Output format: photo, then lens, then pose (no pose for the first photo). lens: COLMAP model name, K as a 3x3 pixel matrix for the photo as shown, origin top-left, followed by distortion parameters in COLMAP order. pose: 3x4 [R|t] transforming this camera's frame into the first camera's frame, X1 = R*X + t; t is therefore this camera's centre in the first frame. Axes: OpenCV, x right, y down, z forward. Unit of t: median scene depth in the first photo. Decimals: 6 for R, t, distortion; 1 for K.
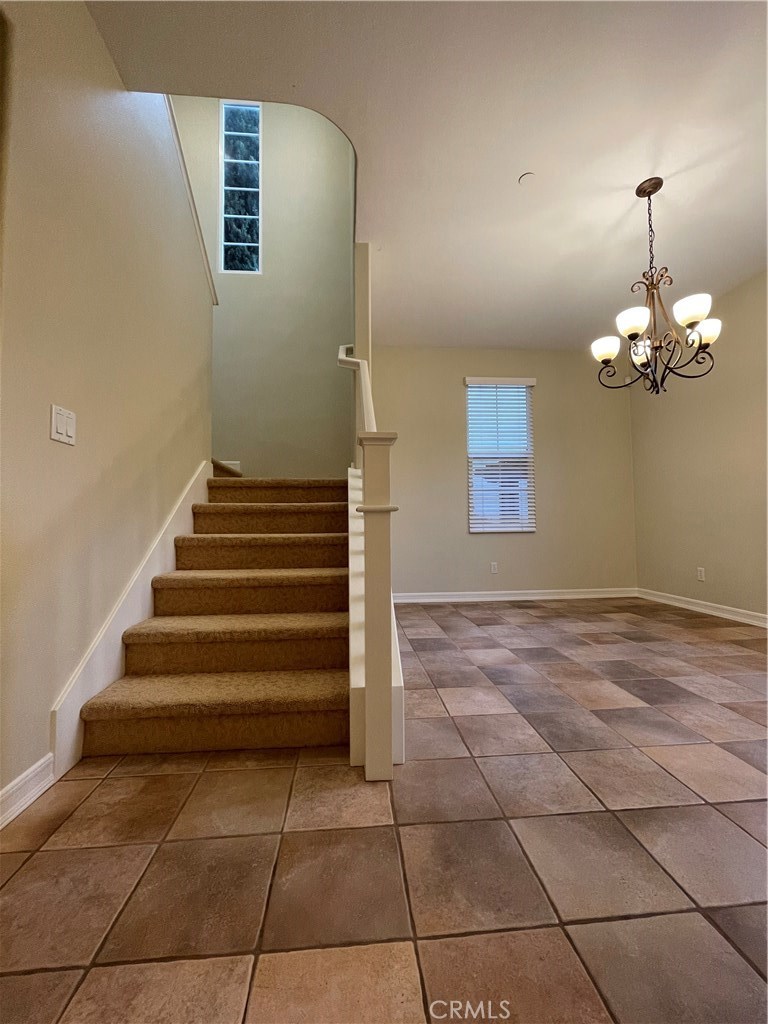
lens RADIAL K [[414.4, 0, 385.4], [0, 414.4, 506.1], [0, 0, 1]] dist [0.001117, -0.000179]
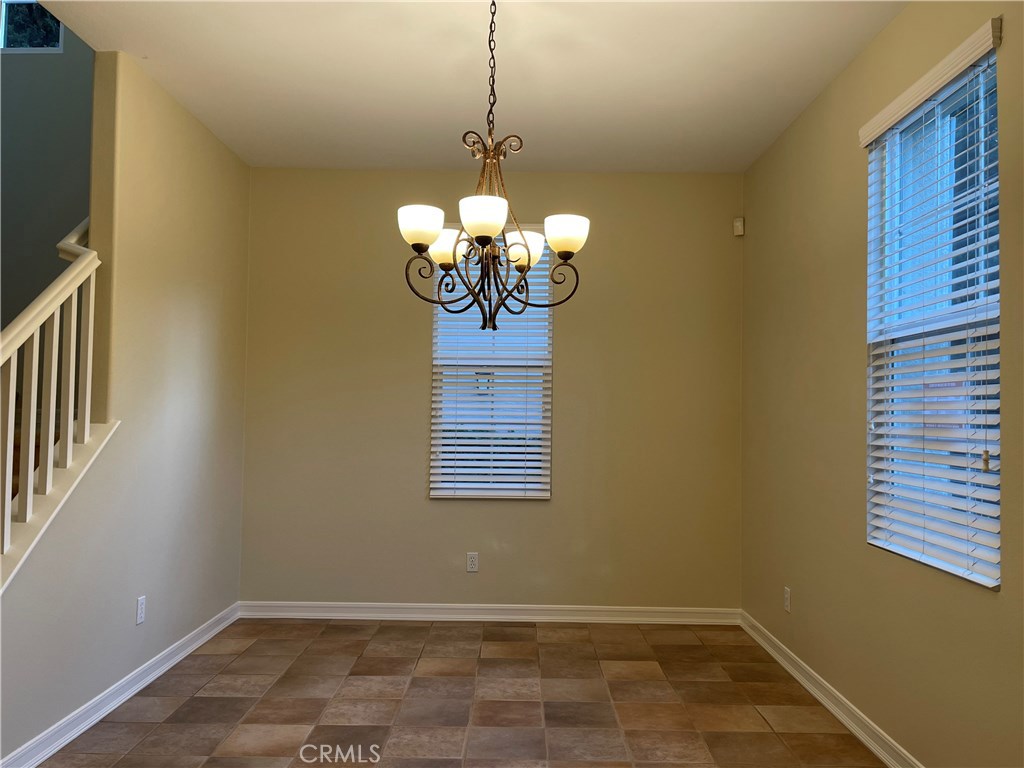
lens RADIAL K [[821.9, 0, 505.5], [0, 821.9, 382.4], [0, 0, 1]] dist [0.065368, -0.013157]
pose [[0.994288, 0.019122, -0.105002, 0.899584], [-0.018072, 0.999777, 0.010938, -0.232407], [0.105187, -0.008978, 0.994412, -0.240607]]
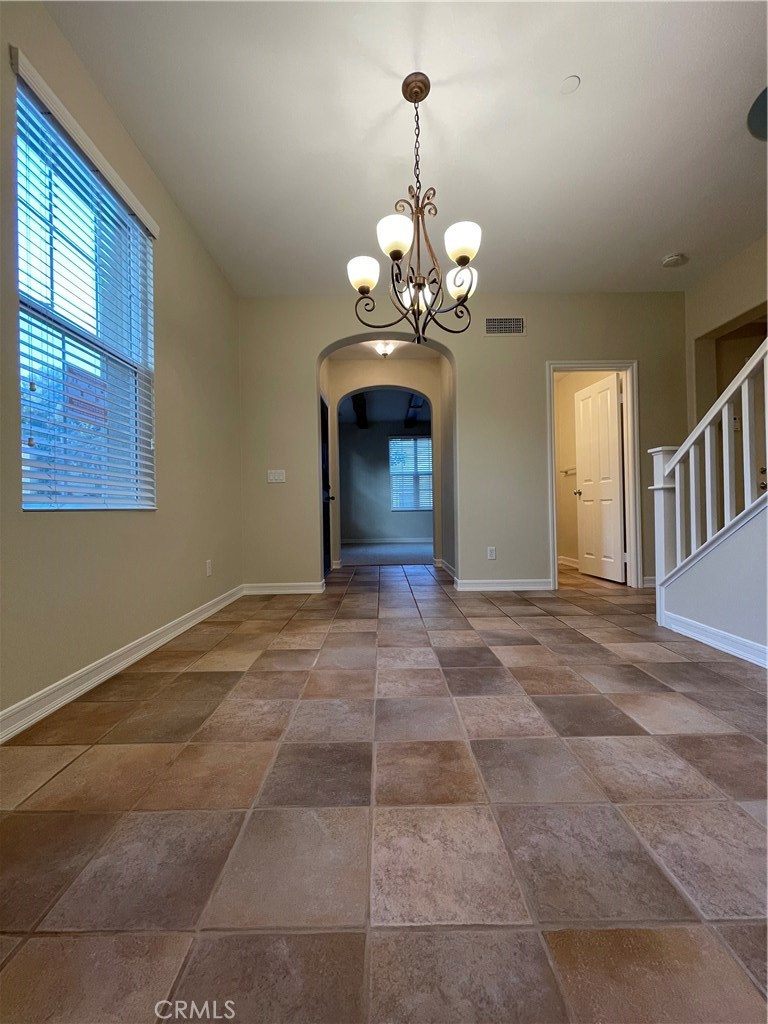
lens RADIAL K [[414.4, 0, 382.5], [0, 414.4, 511.6], [0, 0, 1]] dist [0.001117, -0.000179]
pose [[-0.995760, 0.024294, 0.088723, 0.739553], [0.020235, 0.998719, -0.046368, 0.117629], [-0.089736, -0.044376, -0.994977, 2.011482]]
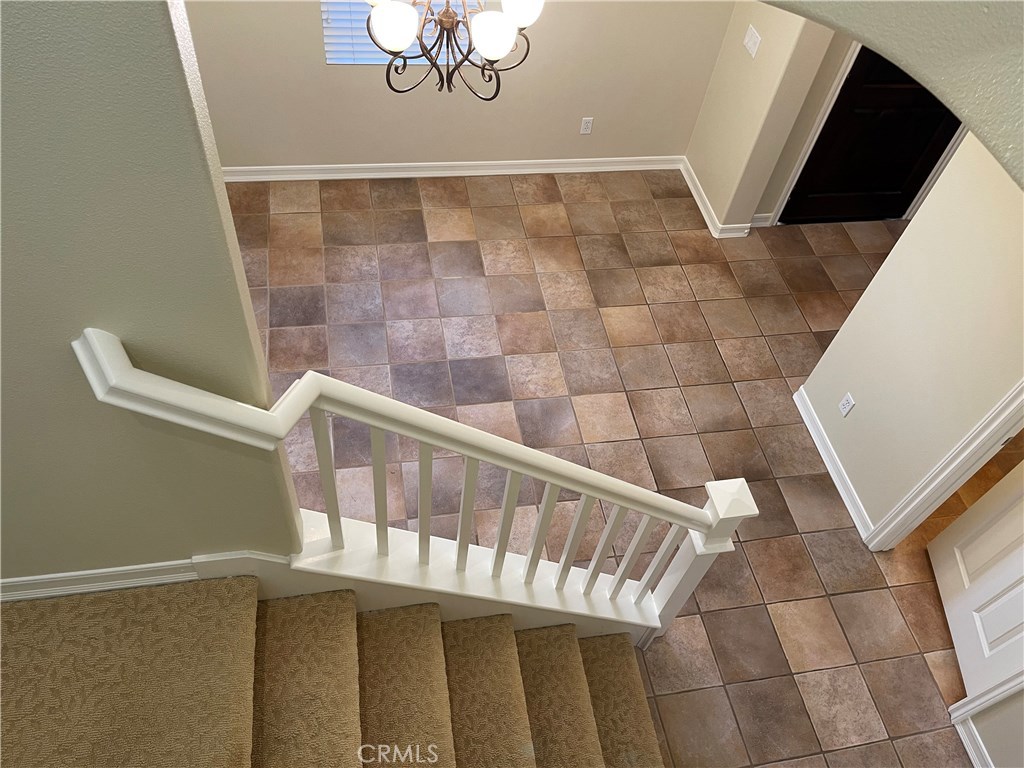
lens RADIAL K [[774.5, 0, 515.6], [0, 774.5, 377.5], [0, 0, 1]] dist [0.046430, -0.012235]
pose [[-0.088081, -0.783565, 0.615035, -0.568490], [-0.147591, 0.620886, 0.769882, -1.090364], [-0.985119, -0.022962, -0.170335, 1.207464]]
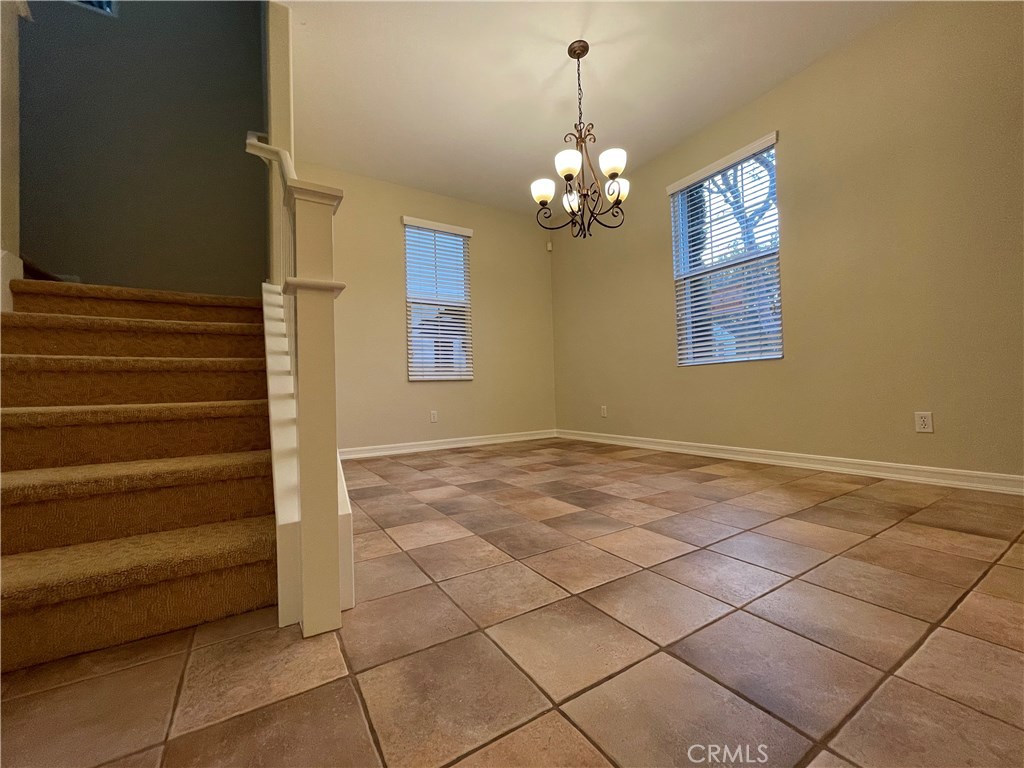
lens RADIAL K [[414.4, 0, 509.4], [0, 414.4, 381.9], [0, 0, 1]] dist [0.001117, -0.000179]
pose [[0.894868, -0.006264, 0.446286, -0.028813], [-0.000326, 0.999892, 0.014688, 0.112266], [-0.446330, -0.013289, 0.894770, 0.095871]]
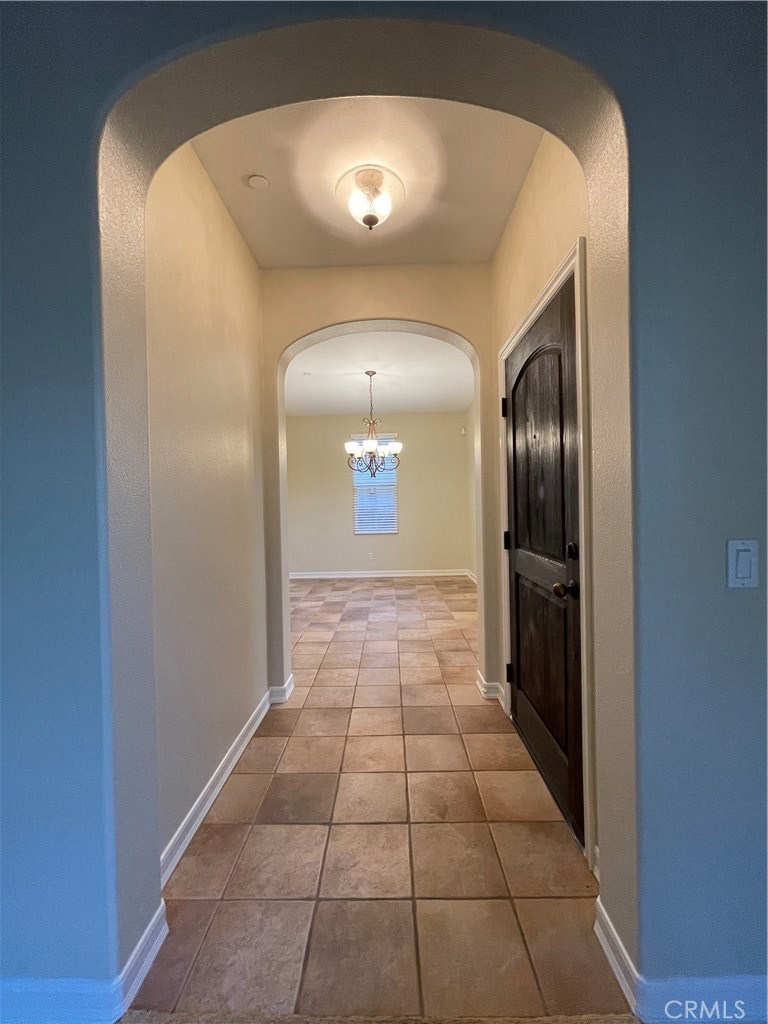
lens RADIAL K [[414.4, 0, 381.2], [0, 414.4, 497.2], [0, 0, 1]] dist [0.001117, -0.000179]
pose [[0.993514, -0.014329, -0.112804, 1.028389], [0.018477, 0.999188, 0.035814, -0.277365], [0.112199, -0.037666, 0.992972, -1.158919]]
